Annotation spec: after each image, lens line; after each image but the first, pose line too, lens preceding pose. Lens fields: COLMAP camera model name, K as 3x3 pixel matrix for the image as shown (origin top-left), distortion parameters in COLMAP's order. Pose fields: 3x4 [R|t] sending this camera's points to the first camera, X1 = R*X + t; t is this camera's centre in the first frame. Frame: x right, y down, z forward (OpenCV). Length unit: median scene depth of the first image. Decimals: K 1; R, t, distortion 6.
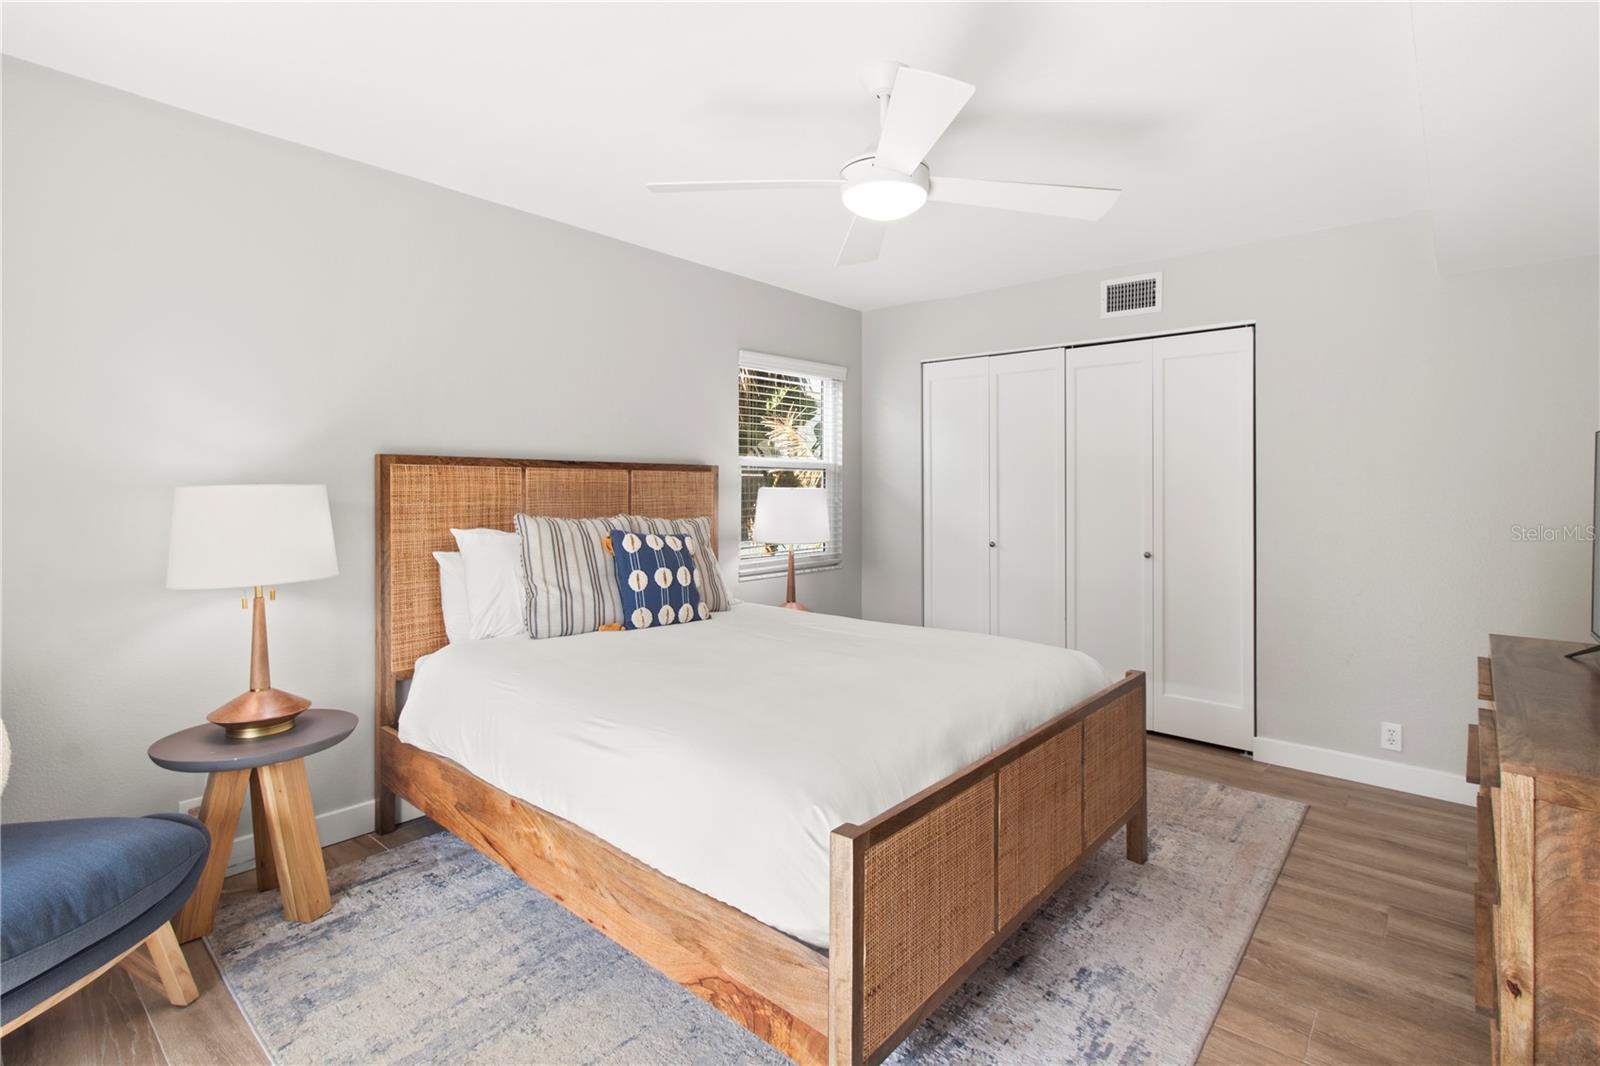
lens RADIAL K [[752.8, 0, 809.2], [0, 752.8, 489.7], [0, 0, 1]] dist [0.005052, -0.001155]
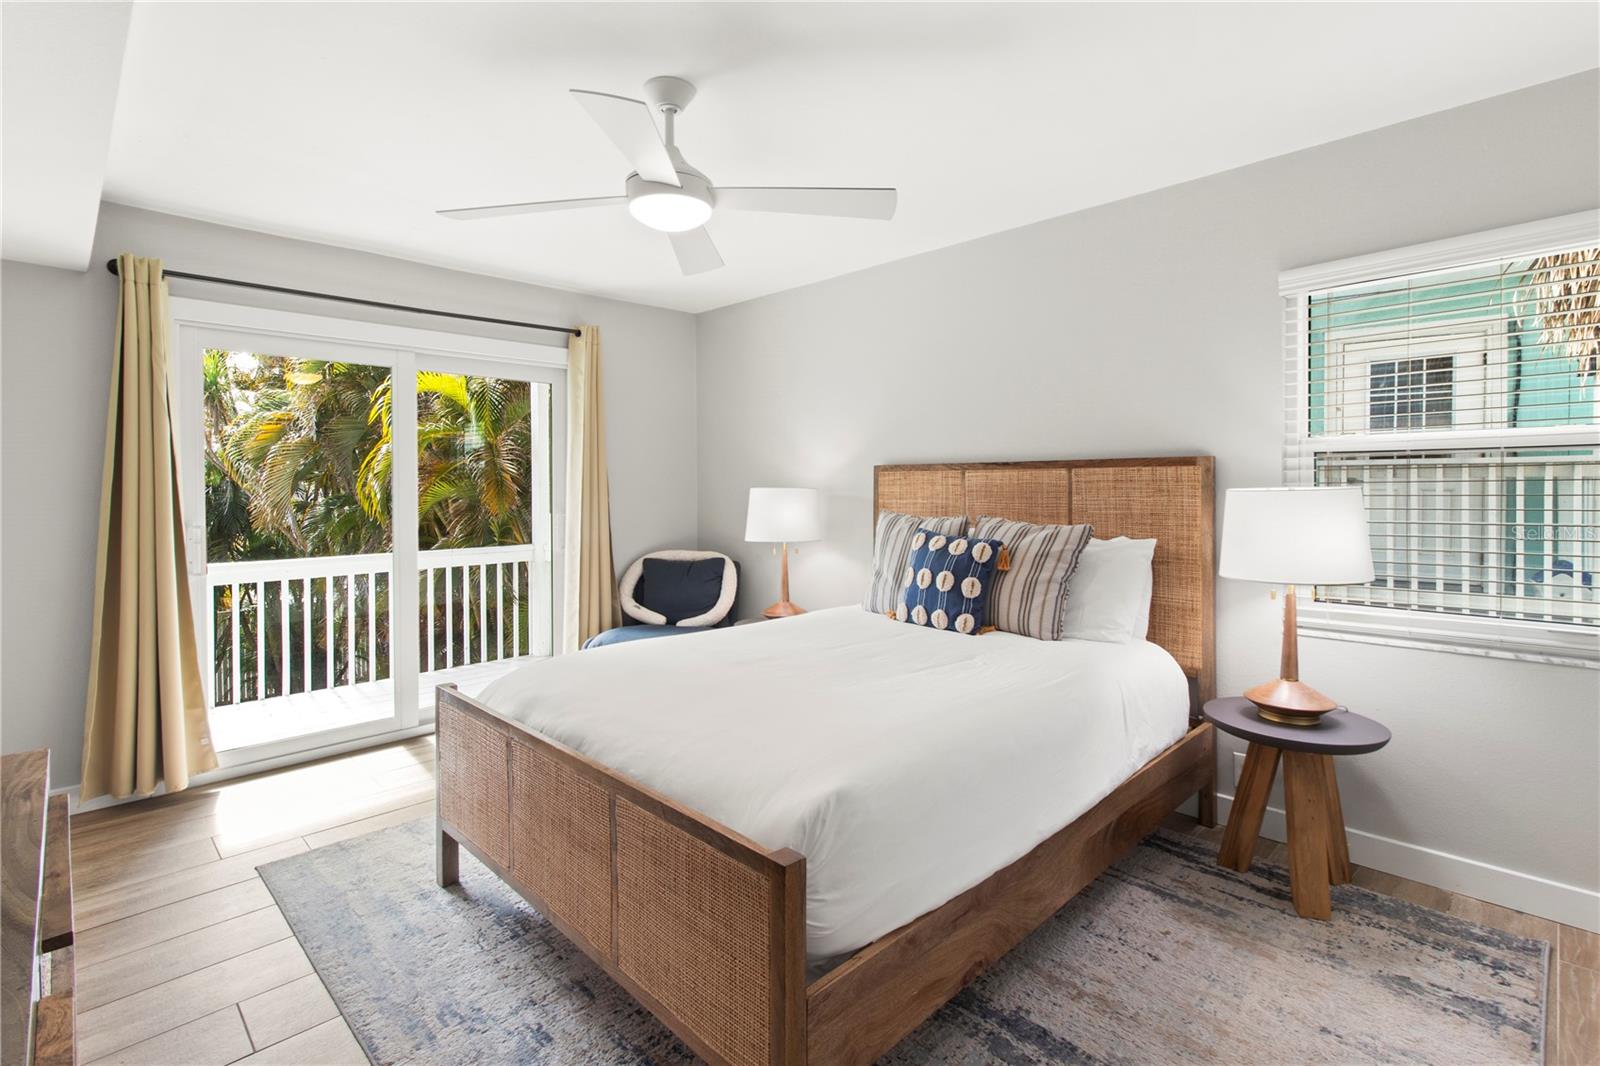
lens RADIAL K [[752.8, 0, 800.5], [0, 752.8, 493.2], [0, 0, 1]] dist [0.005052, -0.001155]
pose [[-0.072603, 0.003407, -0.997355, 0.751840], [-0.000720, 0.999994, 0.003468, 0.000451], [0.997361, 0.000970, -0.072600, 0.839384]]
